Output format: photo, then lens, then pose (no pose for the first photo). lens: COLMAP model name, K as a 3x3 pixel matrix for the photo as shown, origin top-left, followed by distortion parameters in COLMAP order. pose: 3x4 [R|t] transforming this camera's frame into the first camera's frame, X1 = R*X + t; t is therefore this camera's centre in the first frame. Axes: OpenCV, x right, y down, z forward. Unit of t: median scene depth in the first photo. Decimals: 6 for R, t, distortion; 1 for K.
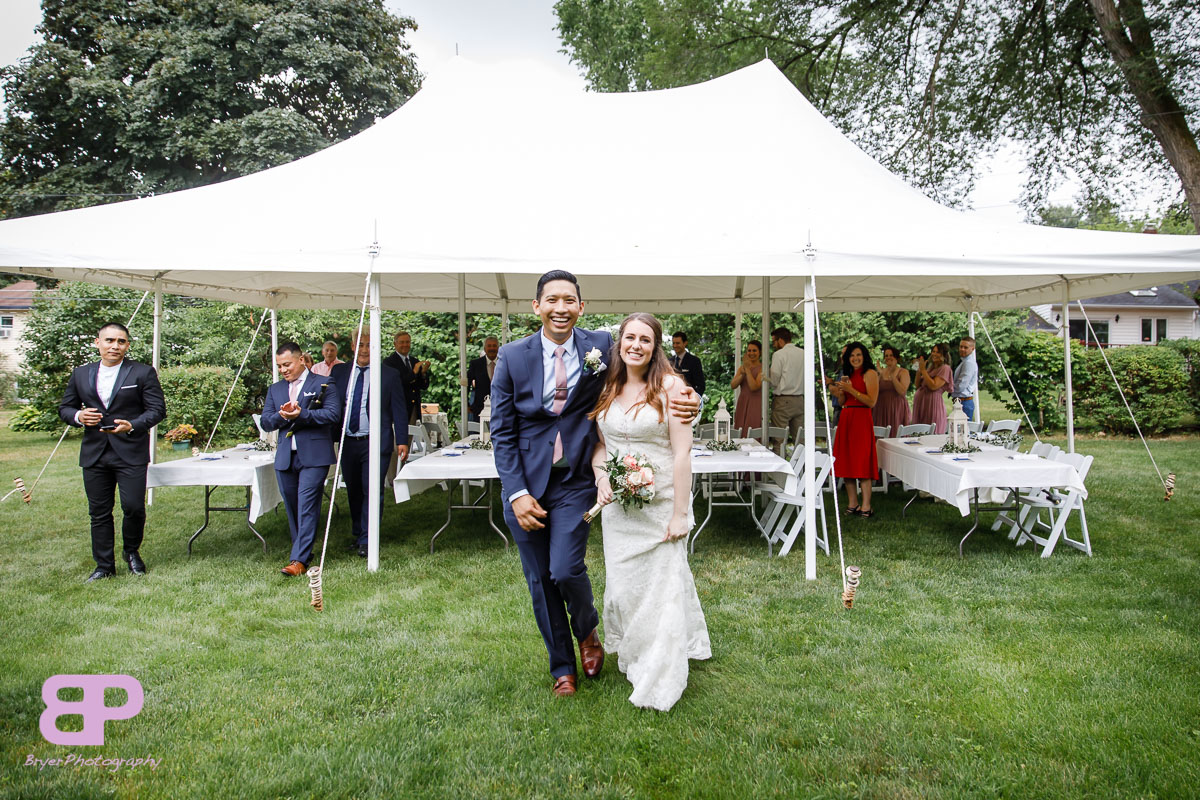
lens RADIAL K [[873.0, 0, 608.5], [0, 873.0, 400.9], [0, 0, 1]] dist [0.015678, 0.001856]
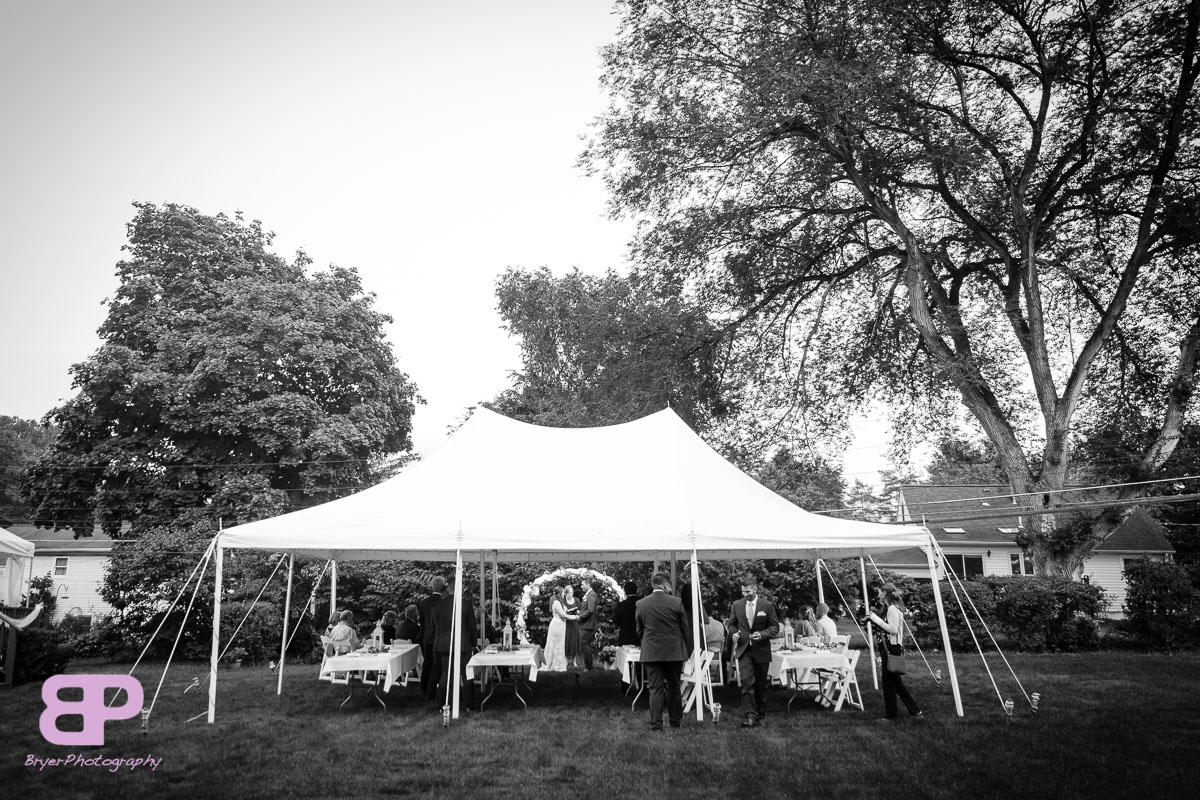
lens RADIAL K [[873.0, 0, 594.0], [0, 873.0, 412.3], [0, 0, 1]] dist [0.015678, 0.001856]
pose [[0.997142, 0.009866, 0.074907, -0.036137], [0.008984, 0.968918, -0.247218, 0.009654], [-0.075017, 0.247184, 0.966060, -0.252166]]
